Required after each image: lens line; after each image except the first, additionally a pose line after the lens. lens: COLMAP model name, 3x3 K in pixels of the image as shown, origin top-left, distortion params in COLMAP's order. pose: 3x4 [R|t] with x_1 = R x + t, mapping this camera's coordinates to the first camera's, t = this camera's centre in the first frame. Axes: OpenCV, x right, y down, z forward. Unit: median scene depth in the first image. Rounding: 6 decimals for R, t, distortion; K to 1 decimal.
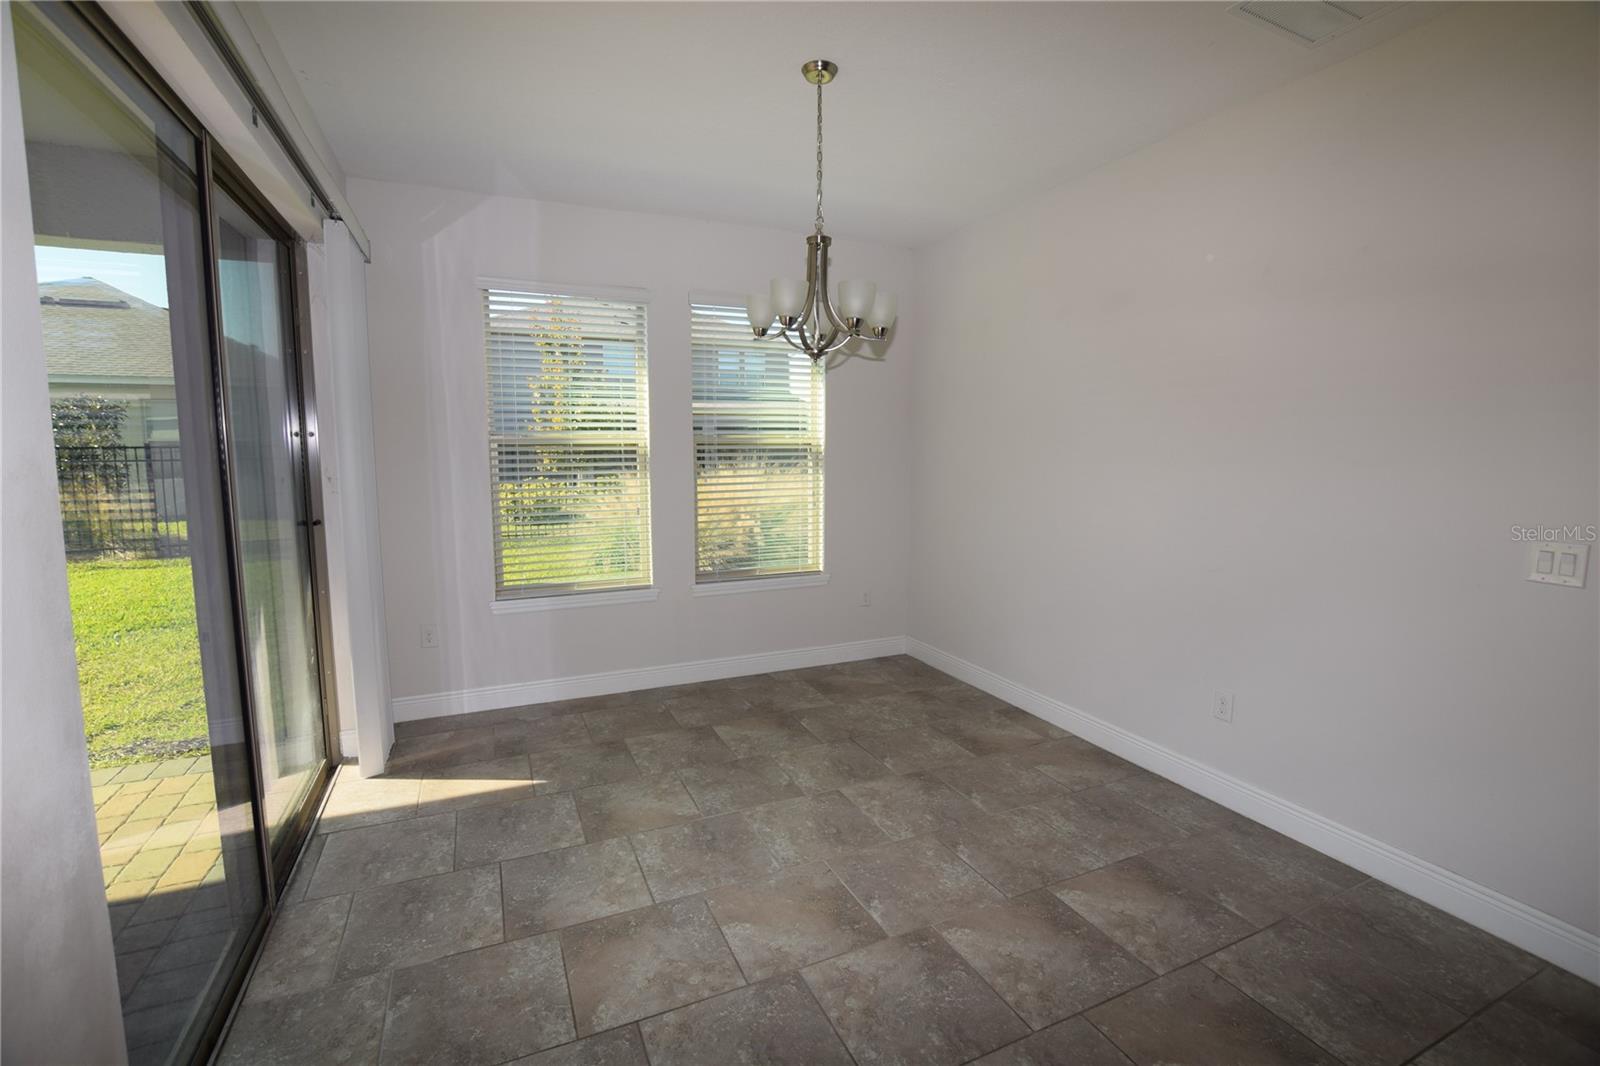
lens RADIAL K [[708.6, 0, 787.2], [0, 708.6, 543.5], [0, 0, 1]] dist [-0.026148, 0.000919]
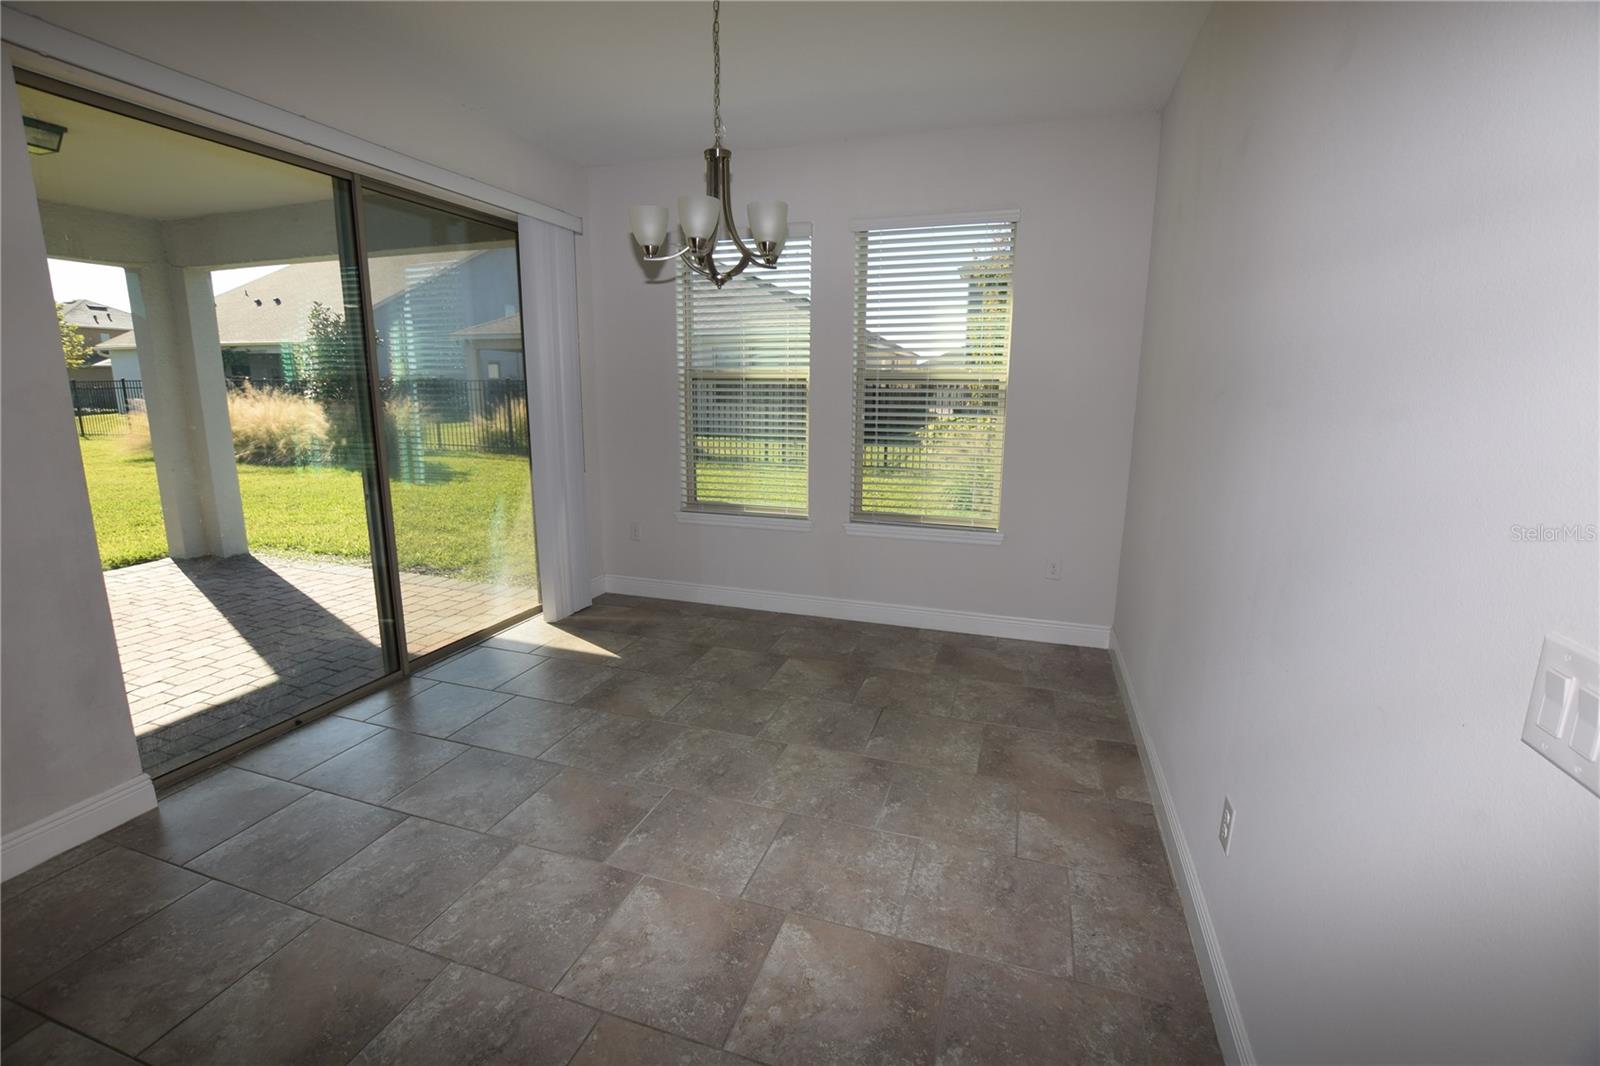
lens RADIAL K [[708.6, 0, 789.3], [0, 708.6, 533.6], [0, 0, 1]] dist [-0.026148, 0.000919]
pose [[0.732174, 0.144251, -0.665667, 0.659533], [-0.094663, 0.989382, 0.110280, -0.038261], [0.674508, -0.017730, 0.738055, 0.297782]]
